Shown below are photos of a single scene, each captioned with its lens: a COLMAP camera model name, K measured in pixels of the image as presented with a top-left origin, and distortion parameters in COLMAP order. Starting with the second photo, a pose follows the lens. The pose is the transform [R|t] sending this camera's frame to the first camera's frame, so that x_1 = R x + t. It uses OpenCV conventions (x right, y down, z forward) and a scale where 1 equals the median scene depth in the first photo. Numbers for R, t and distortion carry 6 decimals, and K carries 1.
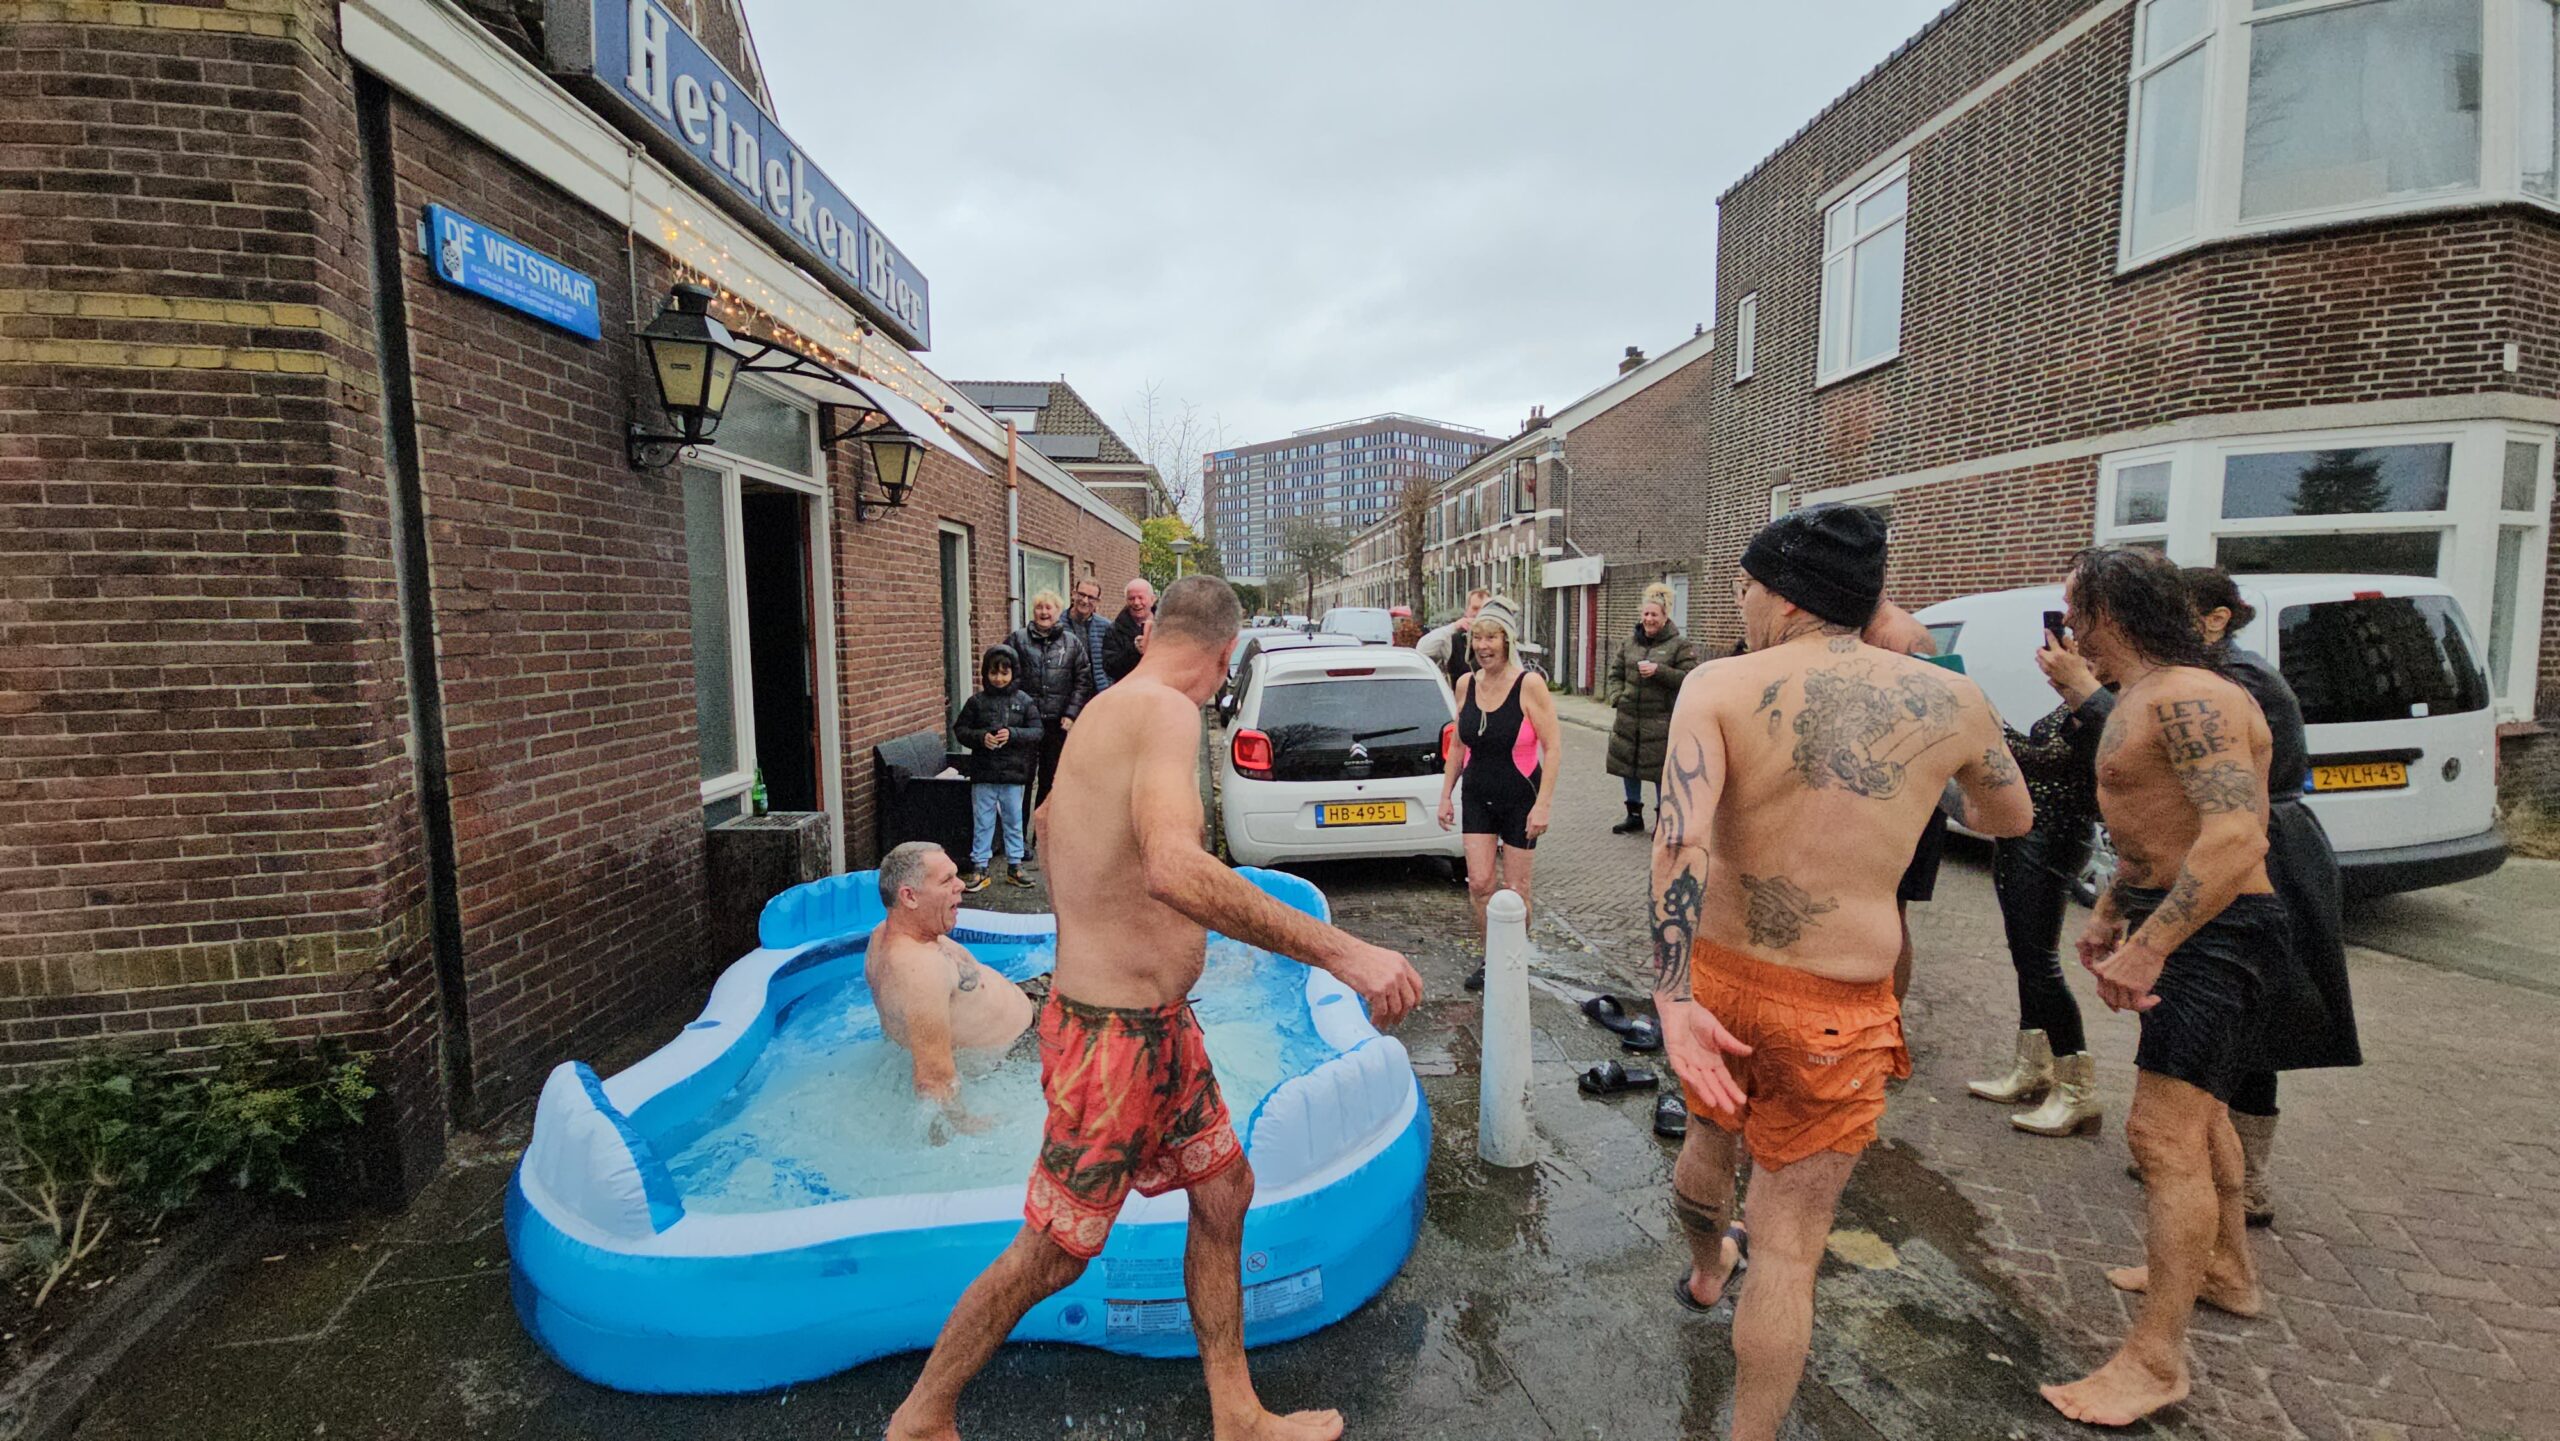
lens RADIAL K [[1030.9, 0, 1288.6], [0, 1030.9, 715.7], [0, 0, 1]] dist [0.001766, -0.000256]
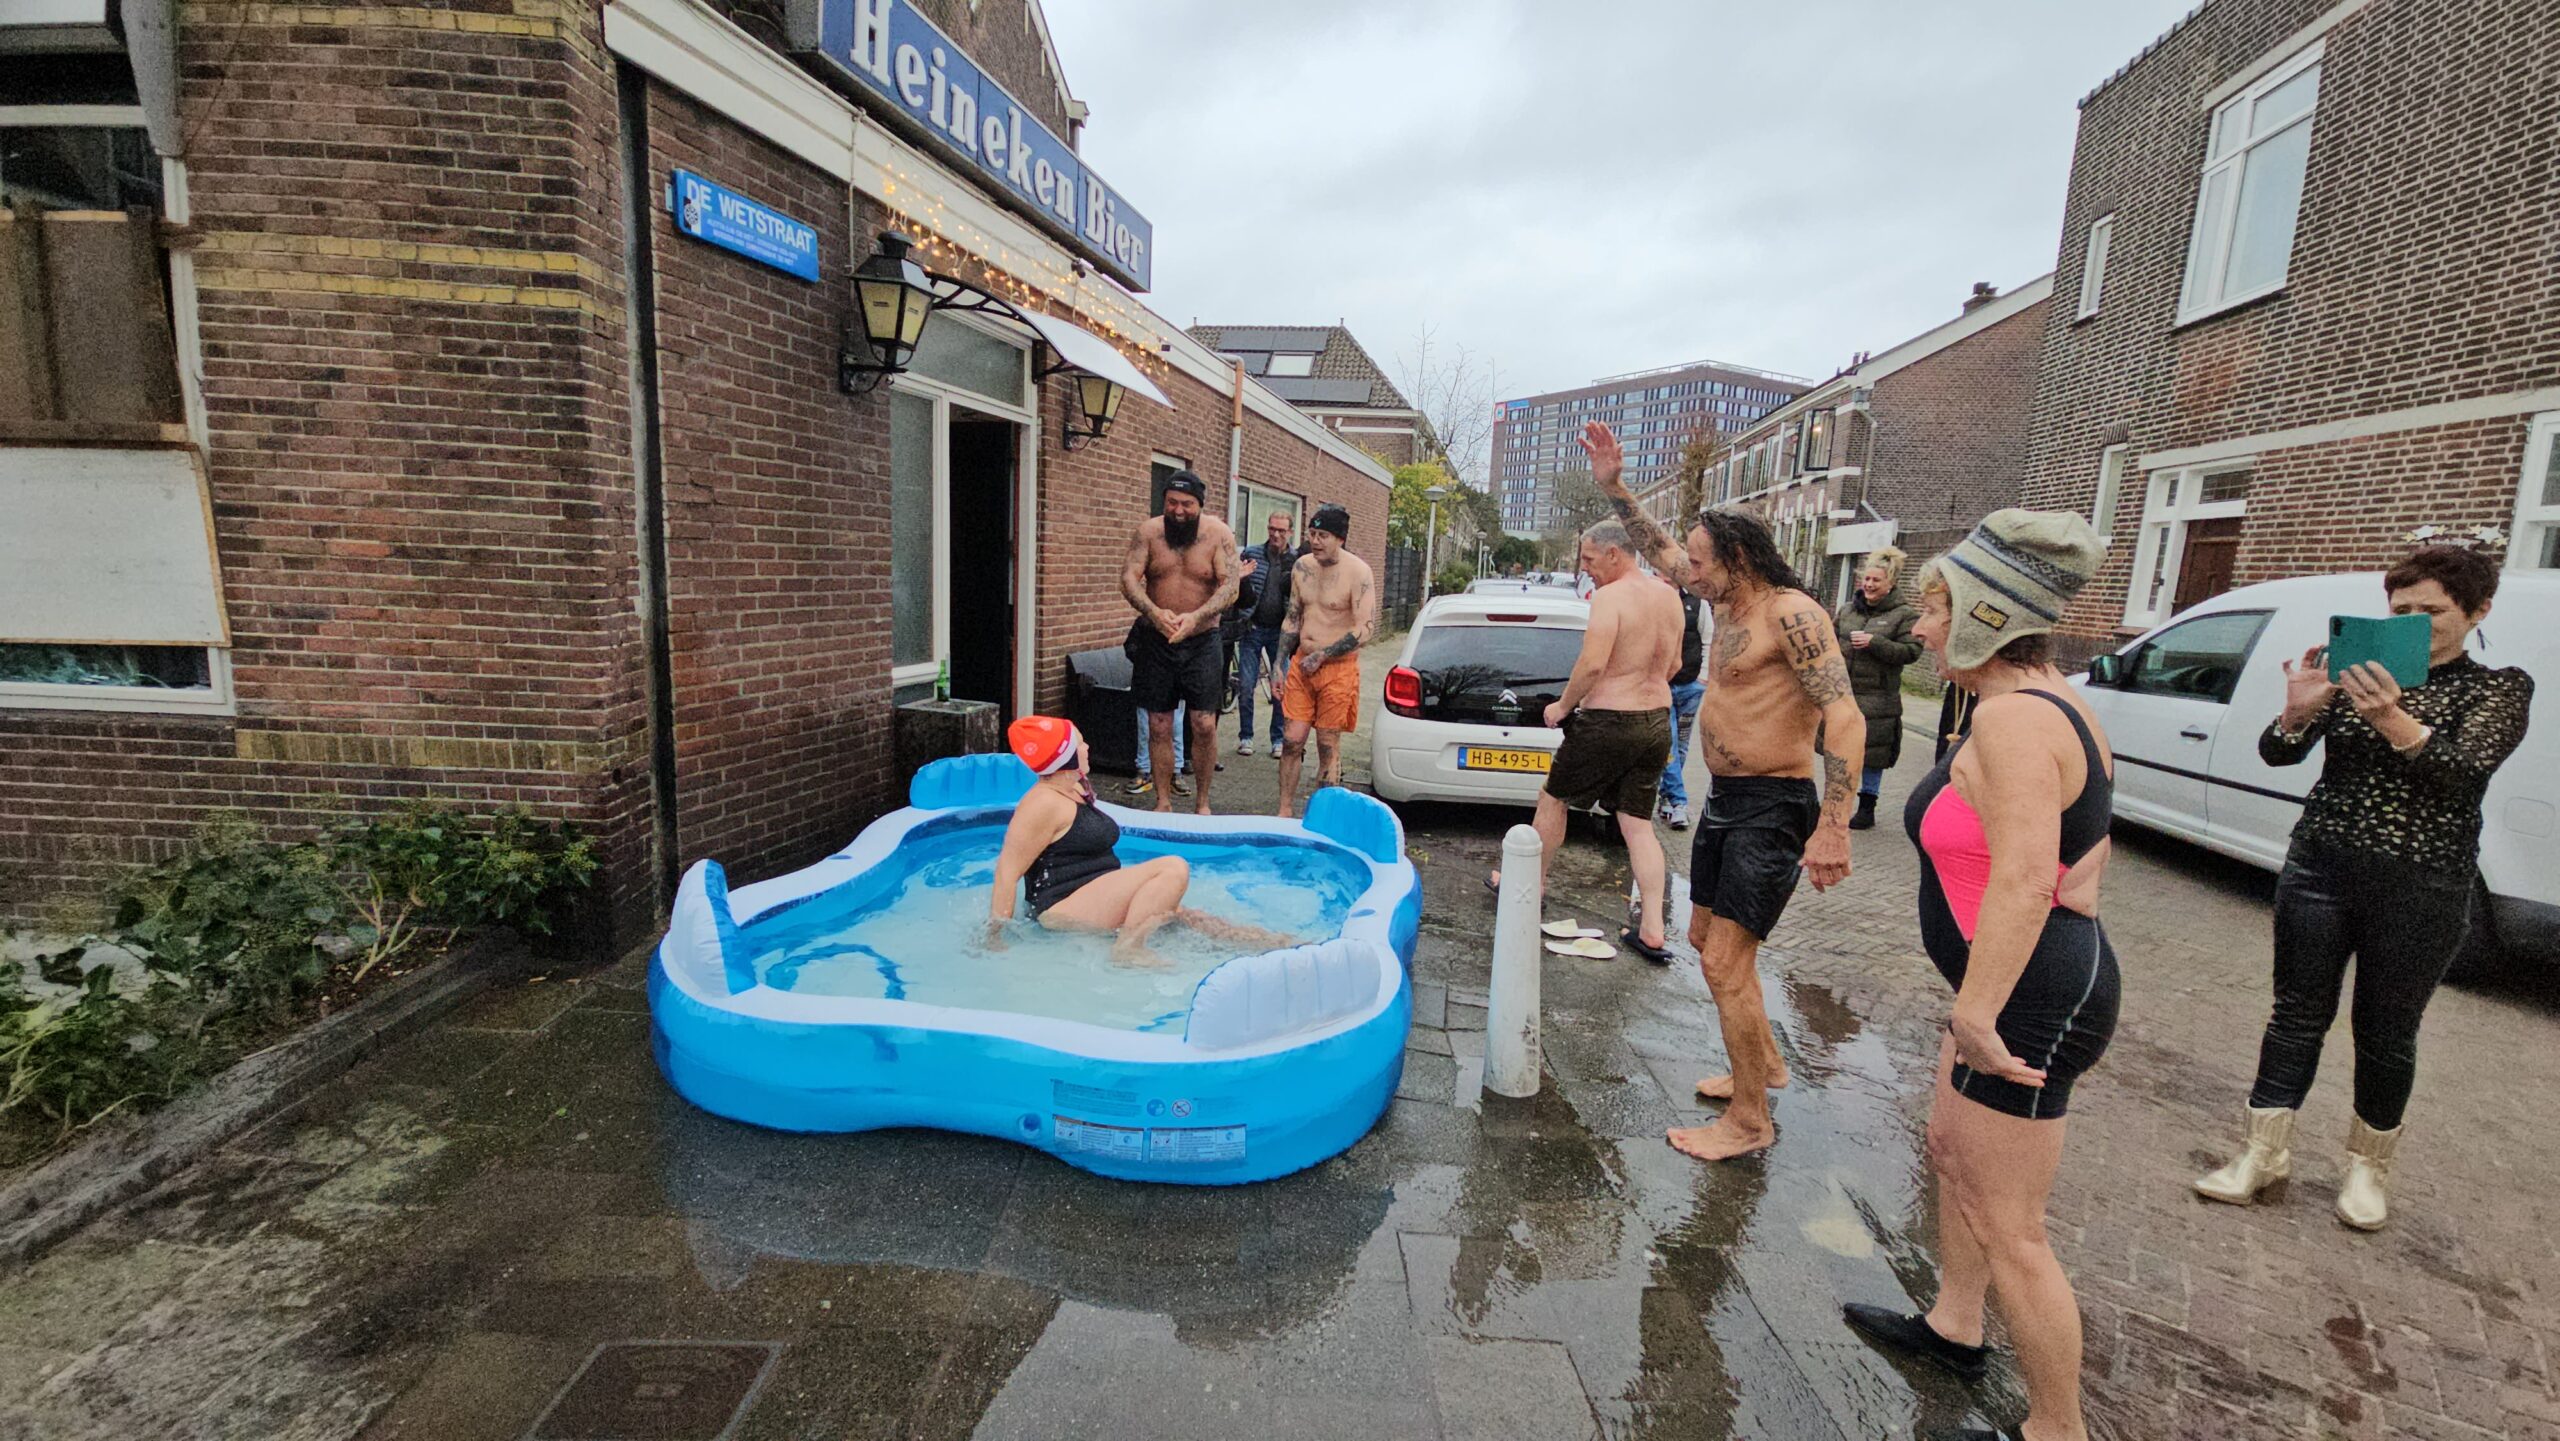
lens RADIAL K [[1030.9, 0, 1288.6], [0, 1030.9, 715.7], [0, 0, 1]] dist [0.001766, -0.000256]
pose [[0.963273, 0.091765, -0.252359, 0.150988], [-0.079837, 0.995170, 0.057126, 0.015966], [0.256382, -0.034880, 0.965946, -0.016927]]
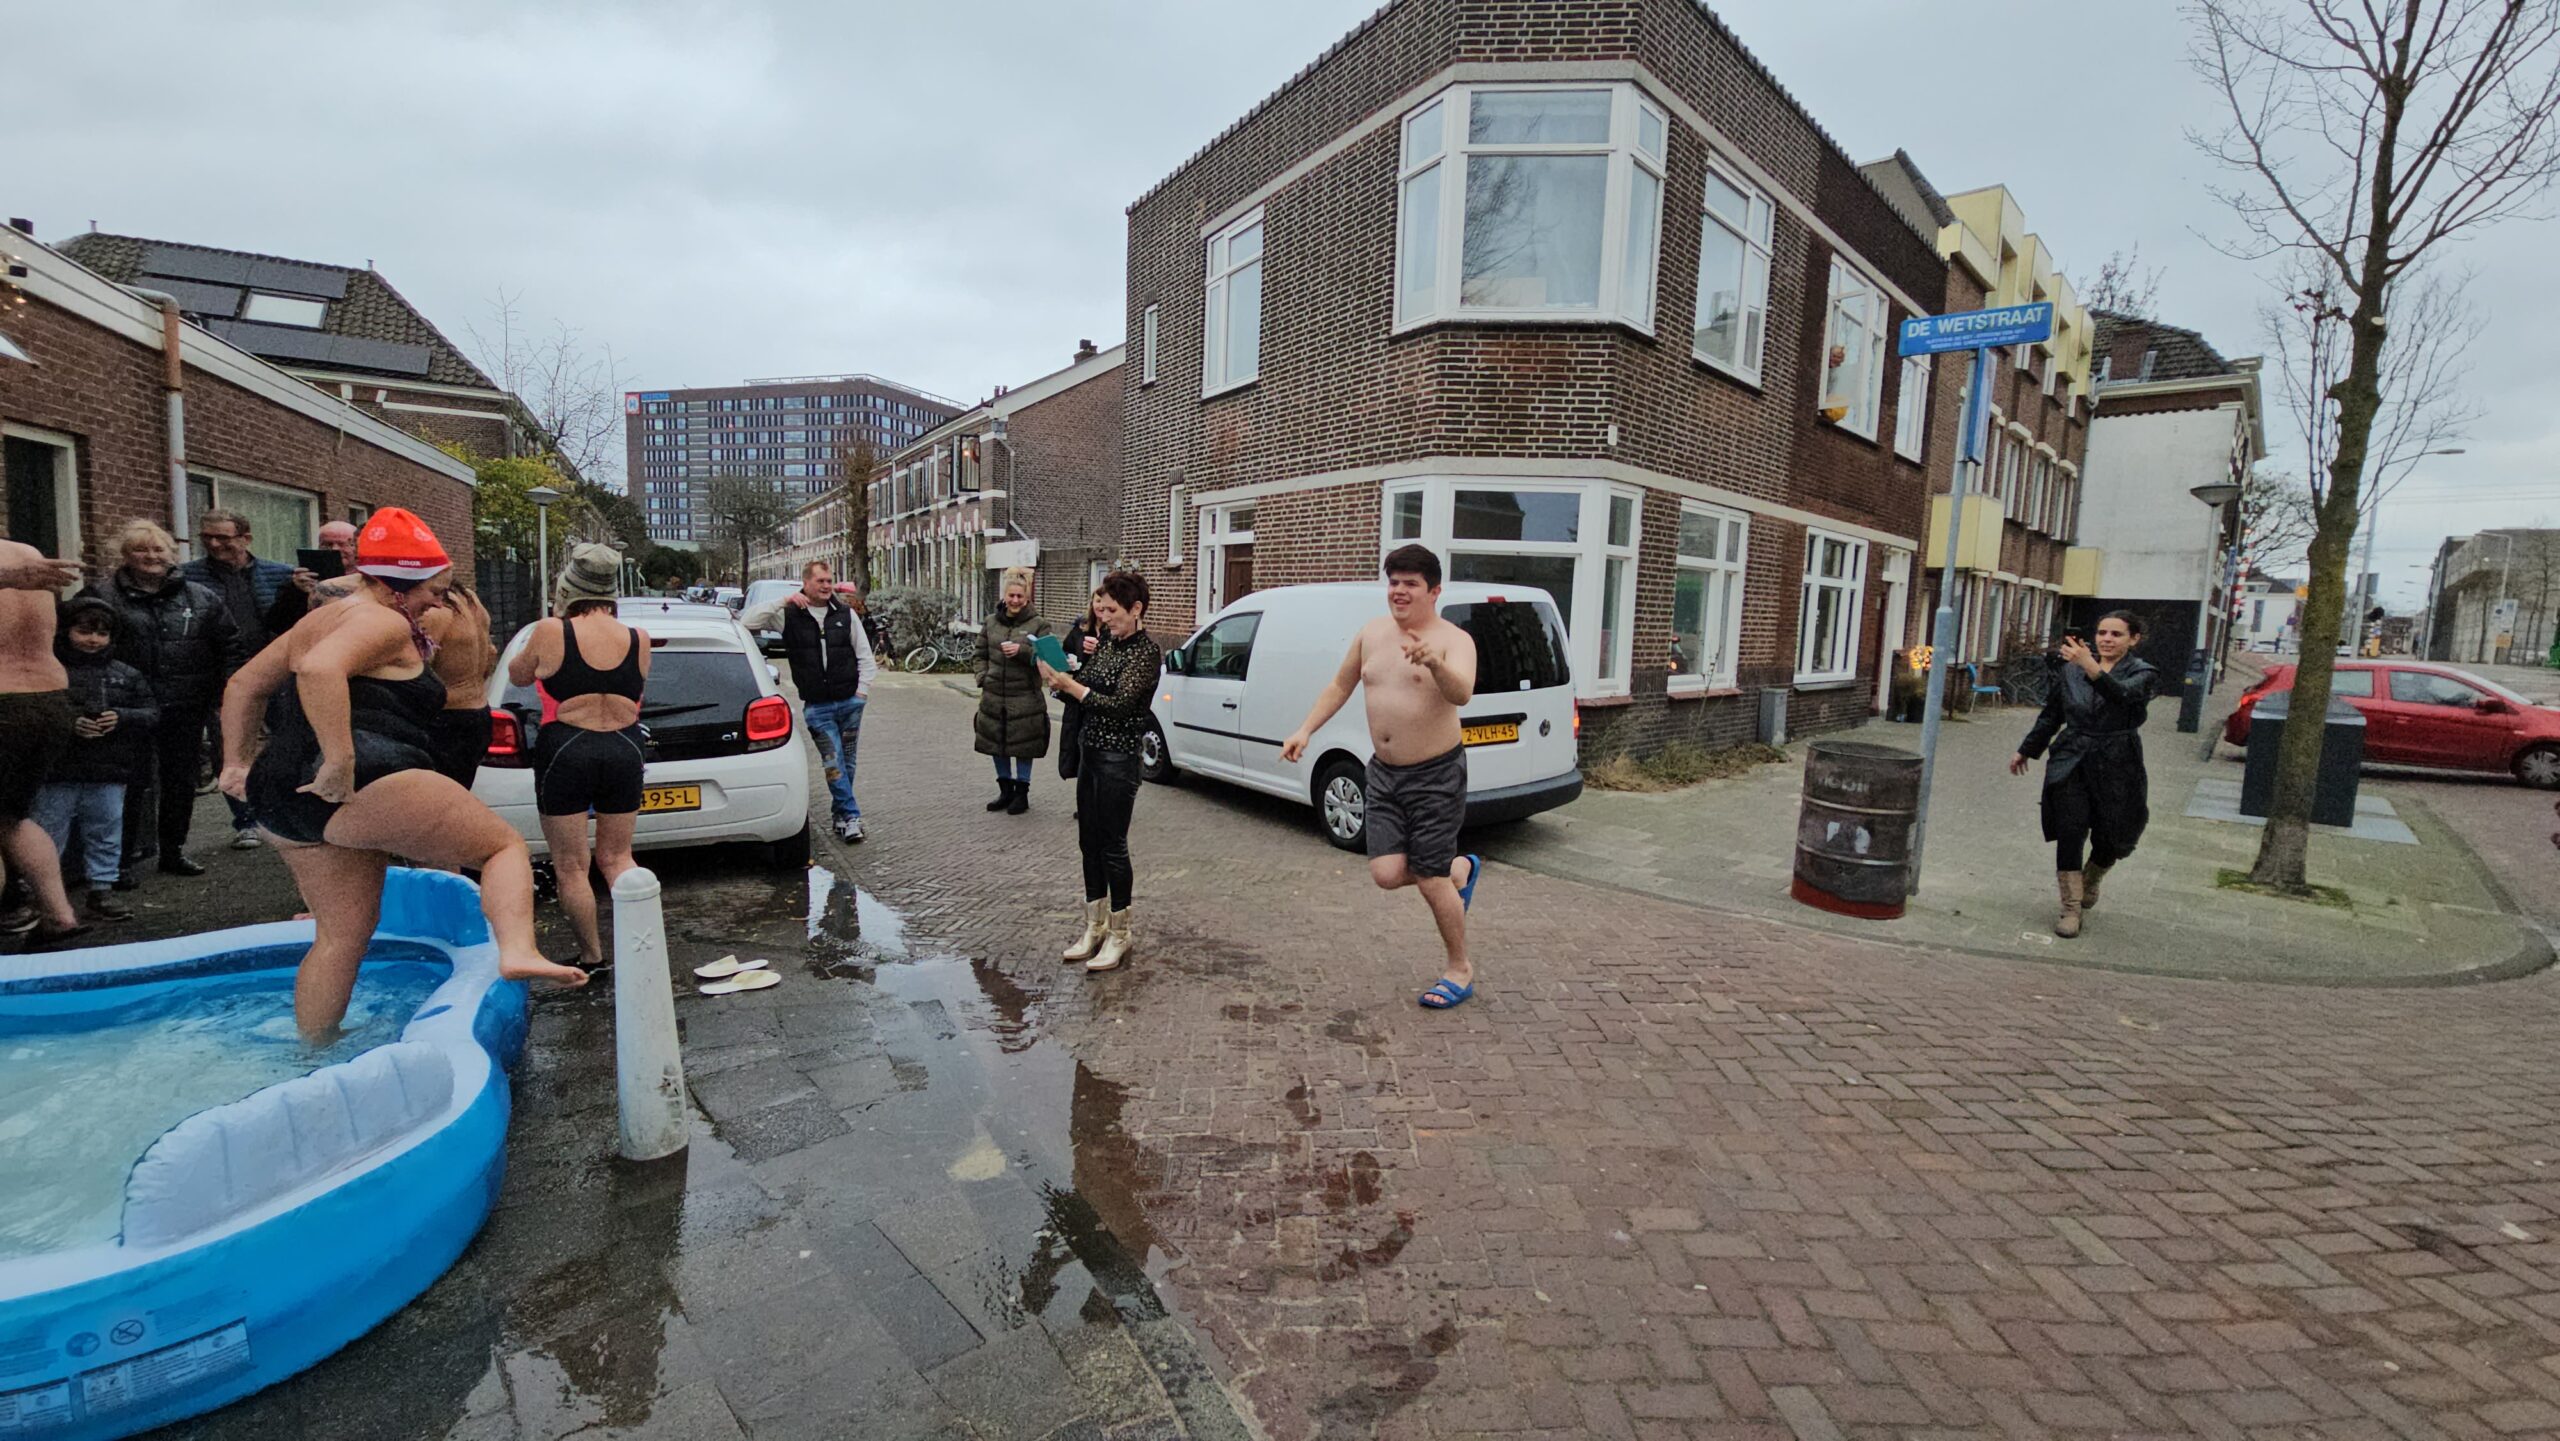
lens RADIAL K [[1031.7, 0, 1287.8], [0, 1031.7, 714.0], [0, 0, 1]] dist [0.001377, -0.000492]
pose [[0.886022, -0.011750, 0.463495, 0.196434], [0.005572, 0.999876, 0.014697, 0.012274], [-0.463610, -0.010439, 0.885978, -0.071359]]
